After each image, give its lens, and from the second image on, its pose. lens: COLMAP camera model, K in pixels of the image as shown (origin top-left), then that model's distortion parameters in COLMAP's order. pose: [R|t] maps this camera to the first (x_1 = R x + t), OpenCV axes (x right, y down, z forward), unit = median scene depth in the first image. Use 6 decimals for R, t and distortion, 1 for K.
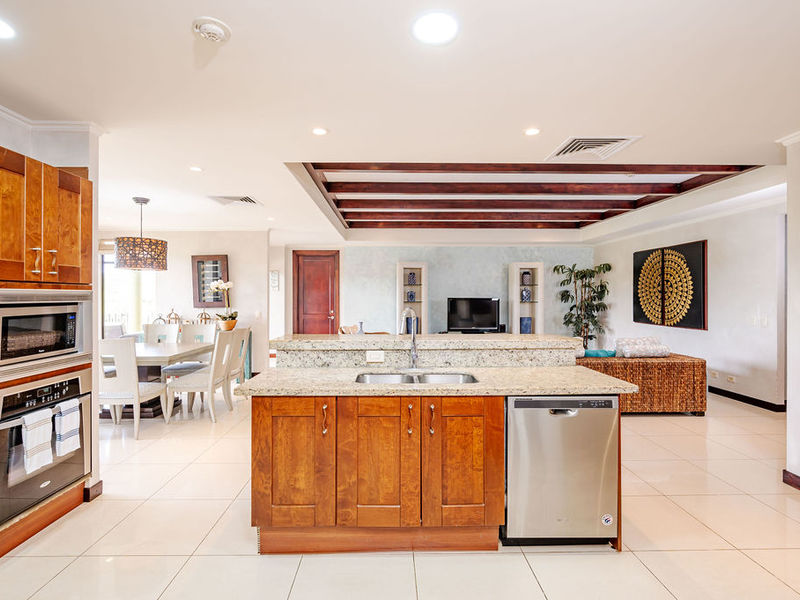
lens RADIAL K [[393.1, 0, 393.0], [0, 393.1, 295.6], [0, 0, 1]] dist [-0.003669, -0.000196]
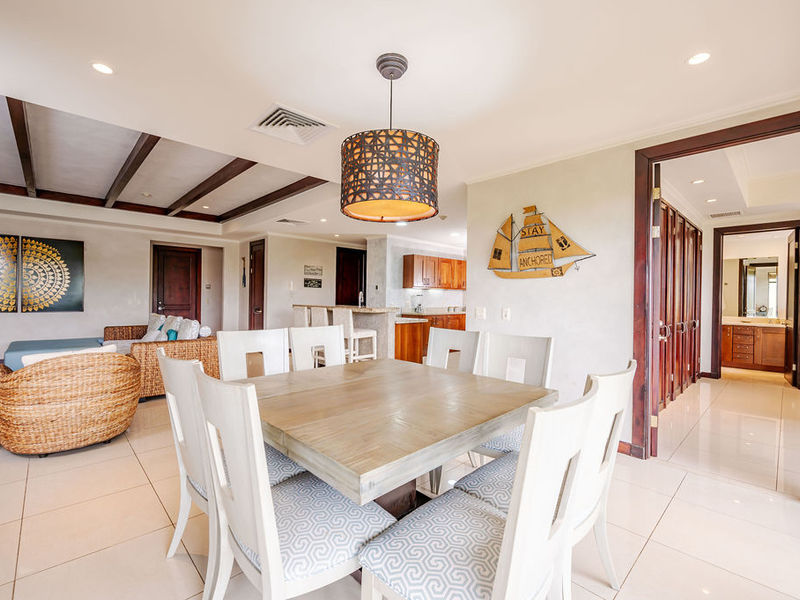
lens RADIAL K [[382.0, 0, 402.6], [0, 382.0, 299.5], [0, 0, 1]] dist [-0.002969, -0.000107]
pose [[-0.678615, -0.012044, 0.734395, -0.718885], [-0.013922, 0.999897, 0.003534, 0.025950], [-0.734362, -0.007827, -0.678713, 0.934839]]
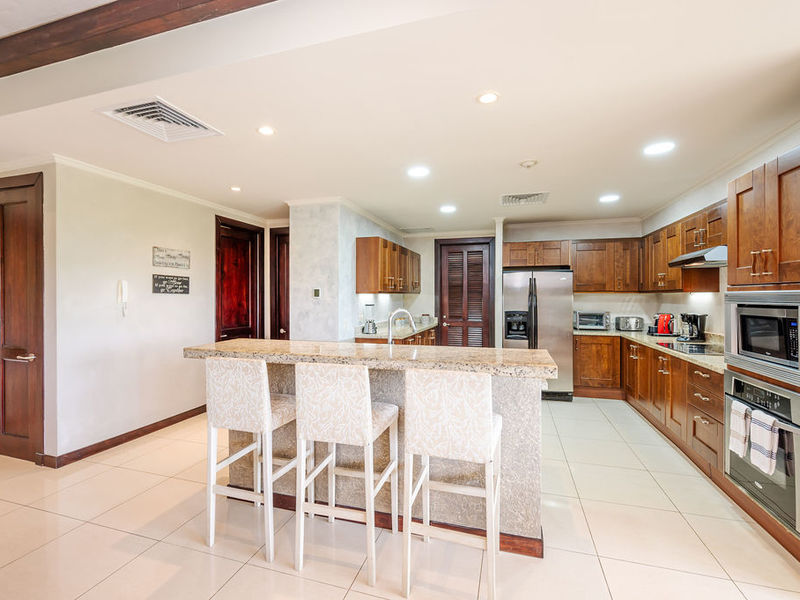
lens RADIAL K [[369.3, 0, 399.7], [0, 369.3, 297.5], [0, 0, 1]] dist [0.000152, 0.000230]
pose [[-0.950037, 0.000156, 0.312136, -0.103650], [0.001186, 0.999994, 0.003110, -0.001034], [-0.312134, 0.003324, -0.950032, 0.738127]]
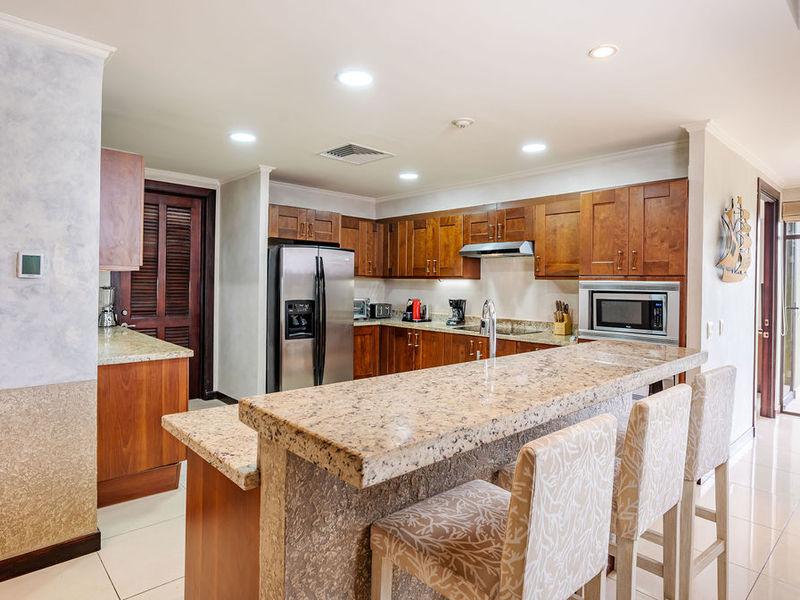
lens RADIAL K [[473.2, 0, 393.3], [0, 473.2, 293.7], [0, 0, 1]] dist [-0.004689, 0.000368]
pose [[-0.758738, 0.002784, -0.651391, 0.263441], [-0.015832, 0.999617, 0.022713, 0.001119], [0.651204, 0.027546, -0.758403, 0.578390]]
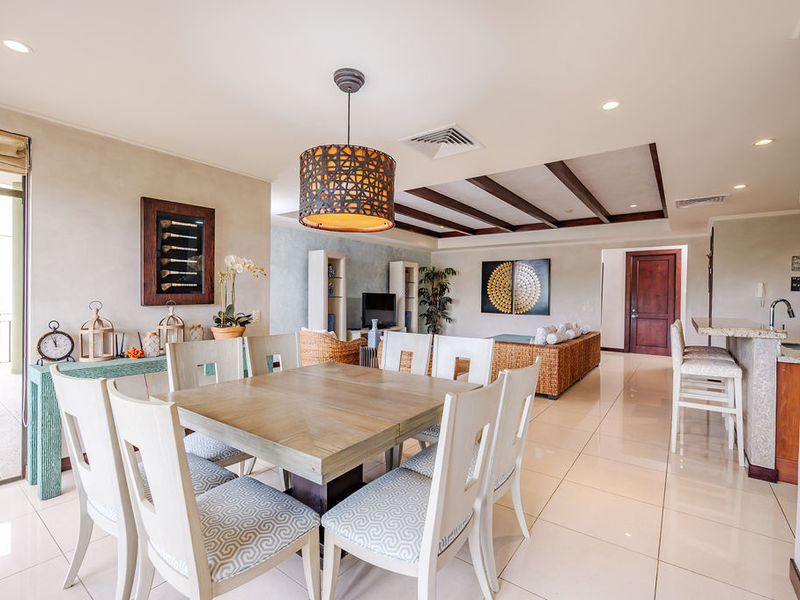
lens RADIAL K [[382.0, 0, 390.4], [0, 382.0, 300.5], [0, 0, 1]] dist [-0.002969, -0.000107]
pose [[0.614756, -0.000883, 0.788717, -0.712817], [-0.013458, 0.999842, 0.011609, 0.015806], [-0.788602, -0.017751, 0.614647, 0.483510]]
